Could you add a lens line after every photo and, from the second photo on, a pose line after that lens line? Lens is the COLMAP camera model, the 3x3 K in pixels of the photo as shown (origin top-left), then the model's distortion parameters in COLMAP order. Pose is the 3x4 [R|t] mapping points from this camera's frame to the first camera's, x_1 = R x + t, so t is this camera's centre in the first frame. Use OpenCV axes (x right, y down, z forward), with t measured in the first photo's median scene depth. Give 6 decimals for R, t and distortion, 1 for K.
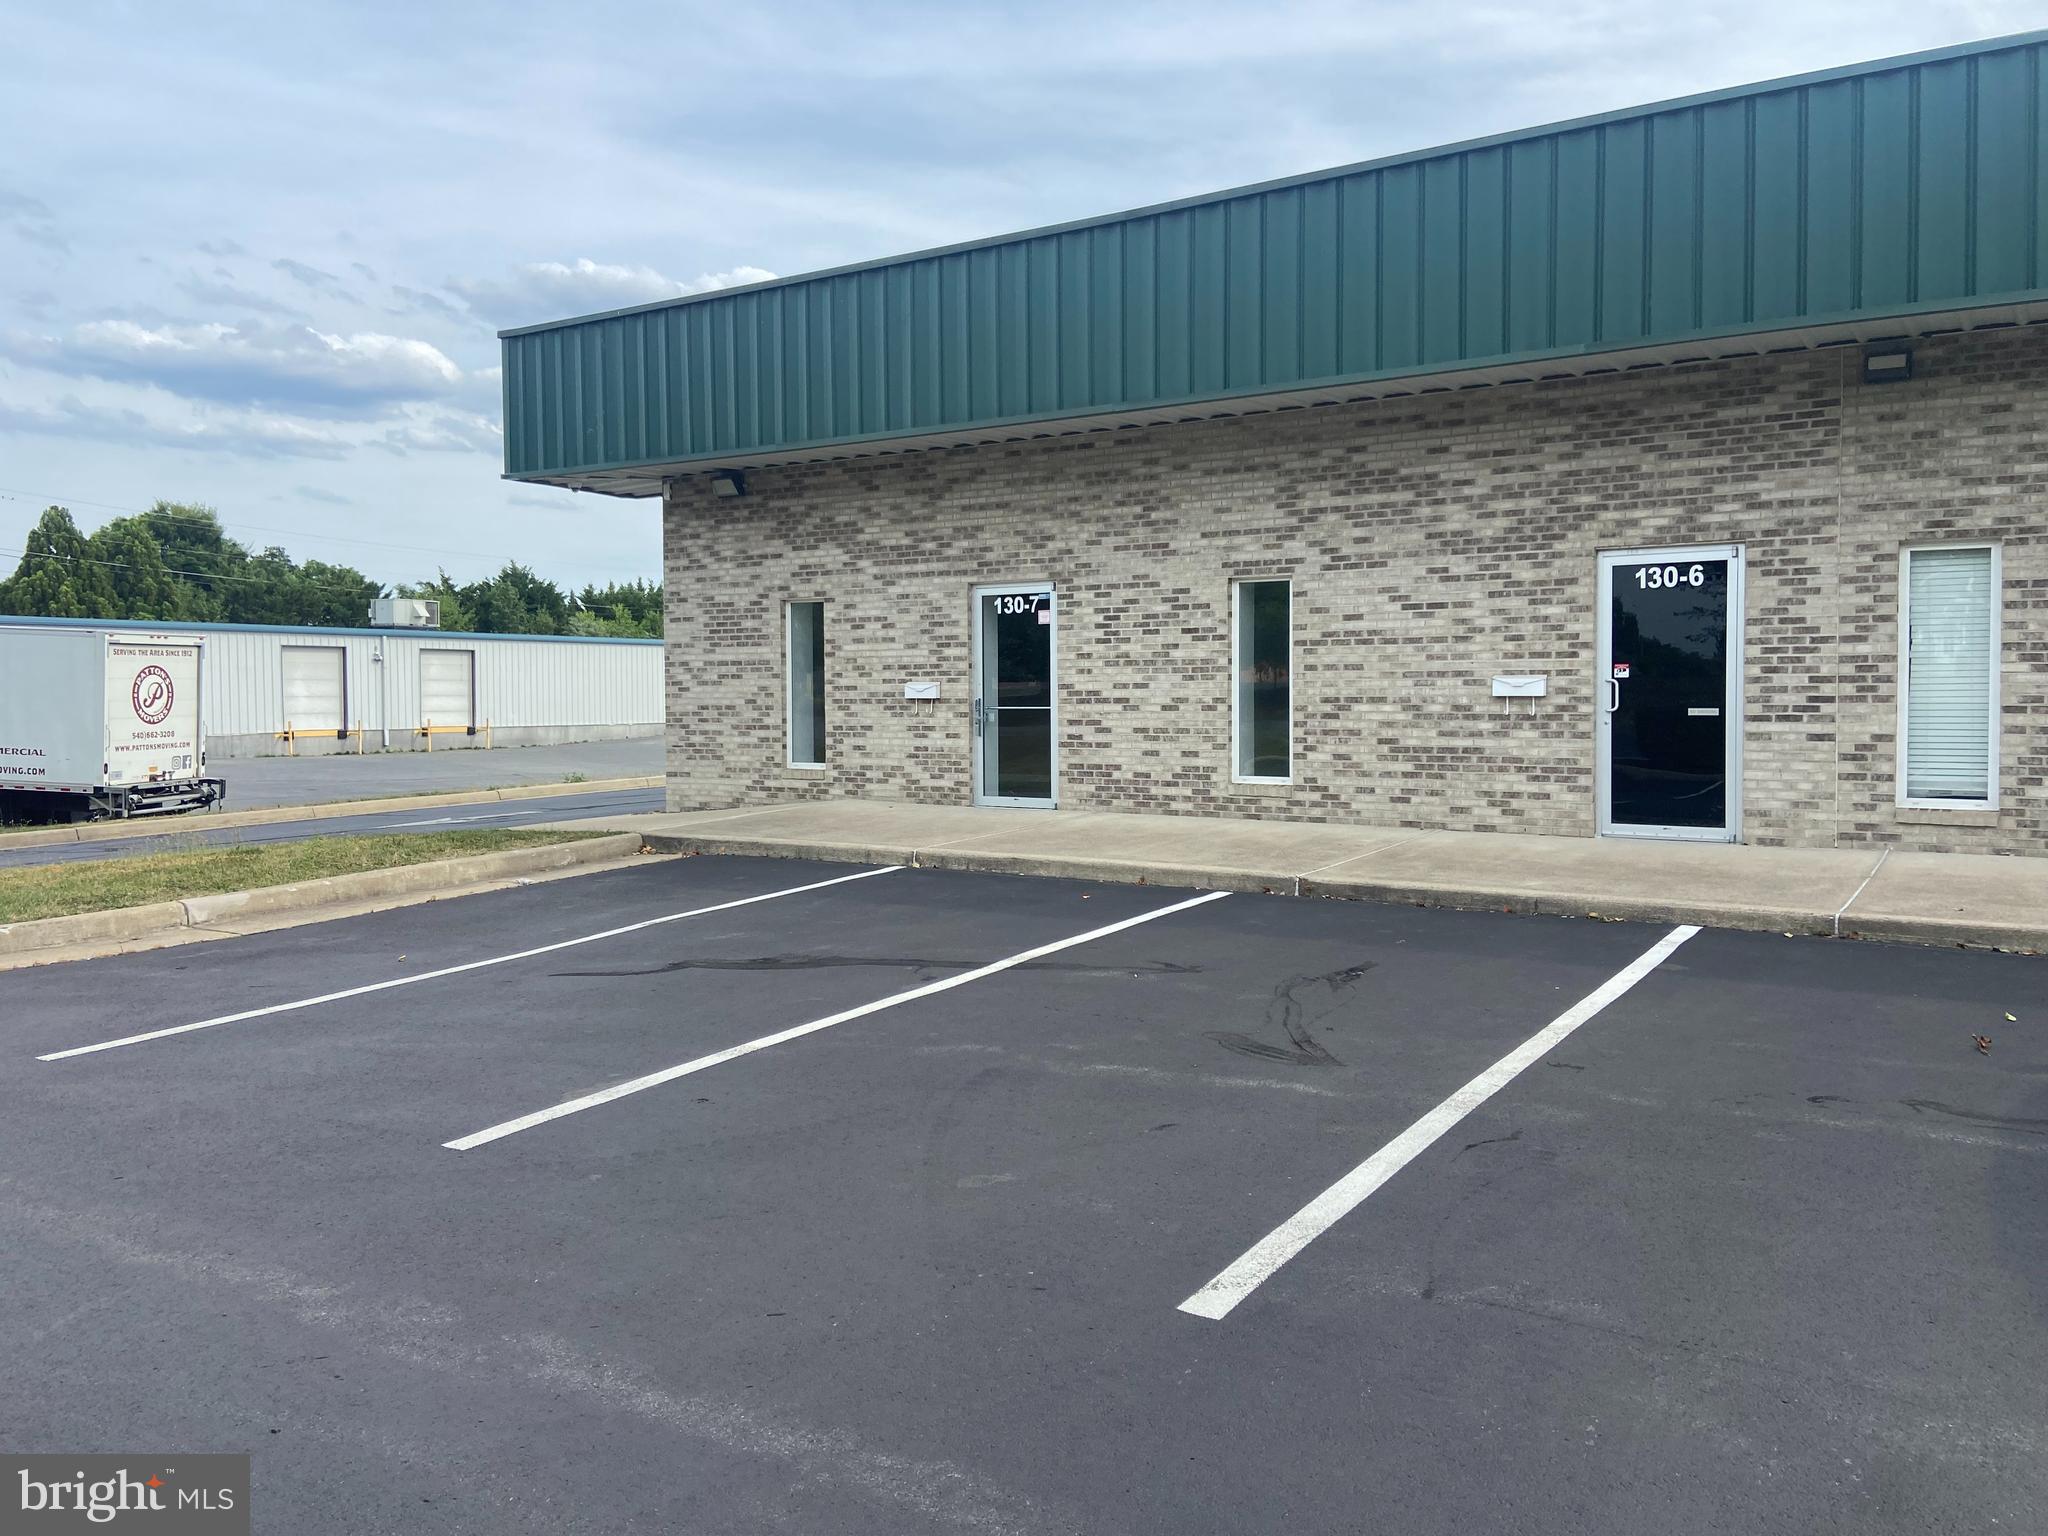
lens RADIAL K [[1593.5, 0, 1014.3], [0, 1593.5, 760.7], [0, 0, 1]] dist [0.083635, -0.063828]
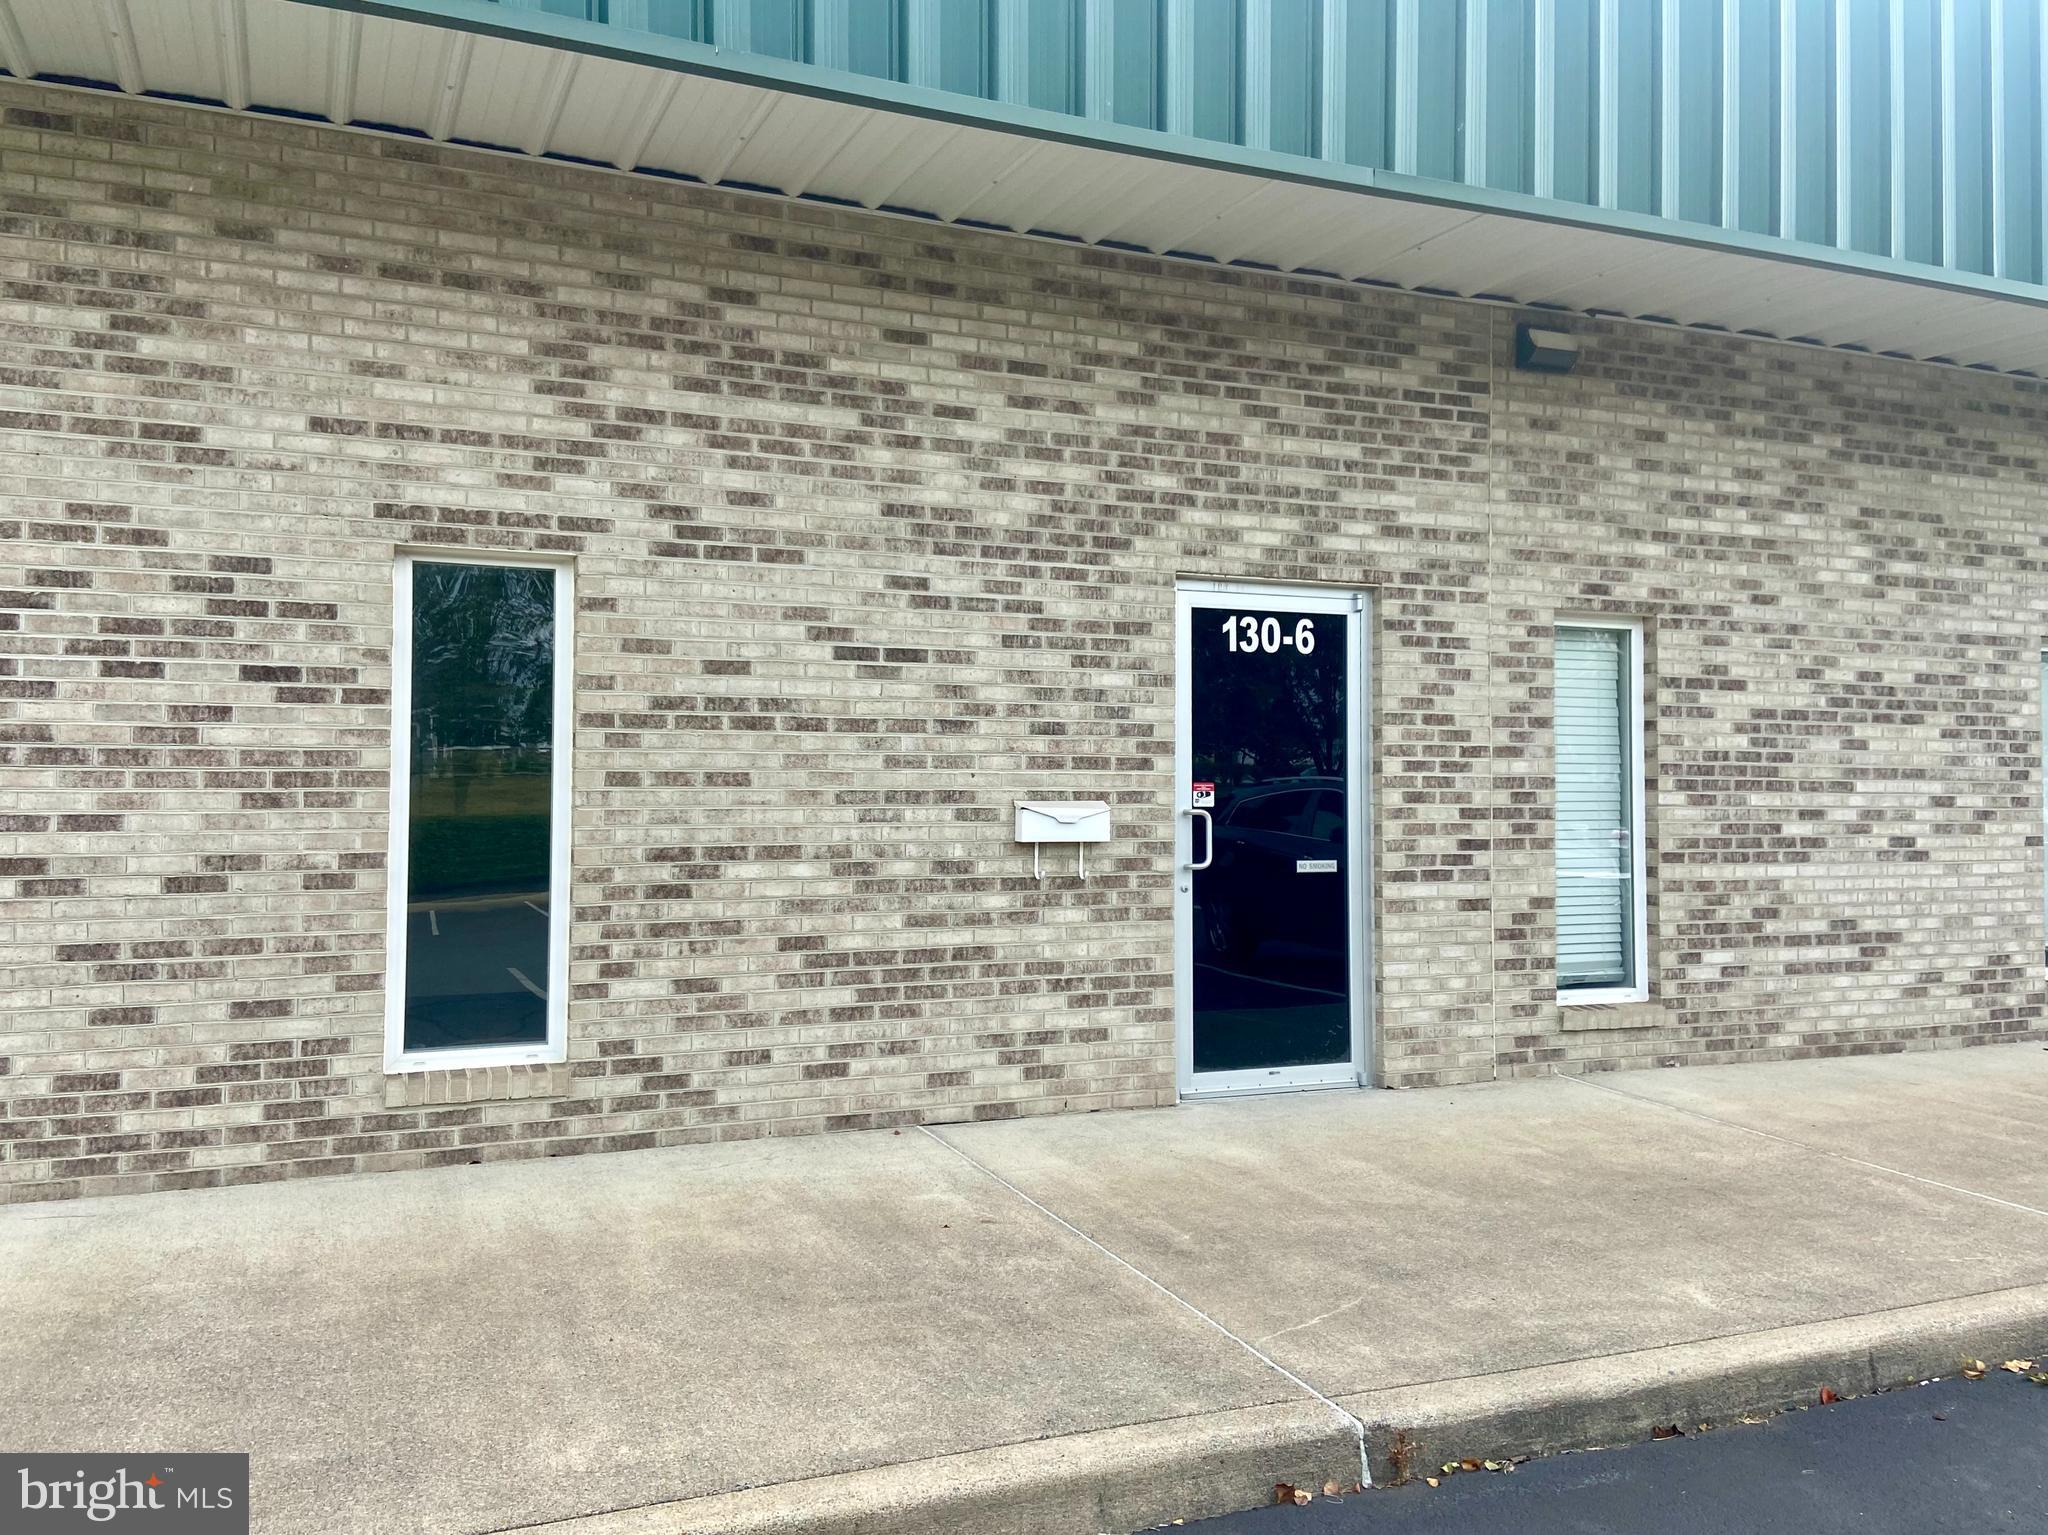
lens RADIAL K [[1658.5, 0, 1013.9], [0, 1658.5, 722.6], [0, 0, 1]] dist [0.106693, -0.115475]
pose [[0.539809, 0.033995, 0.841101, -0.130688], [0.027626, 0.997931, -0.058064, -0.044472], [-0.841334, 0.054580, 0.537753, 0.672537]]
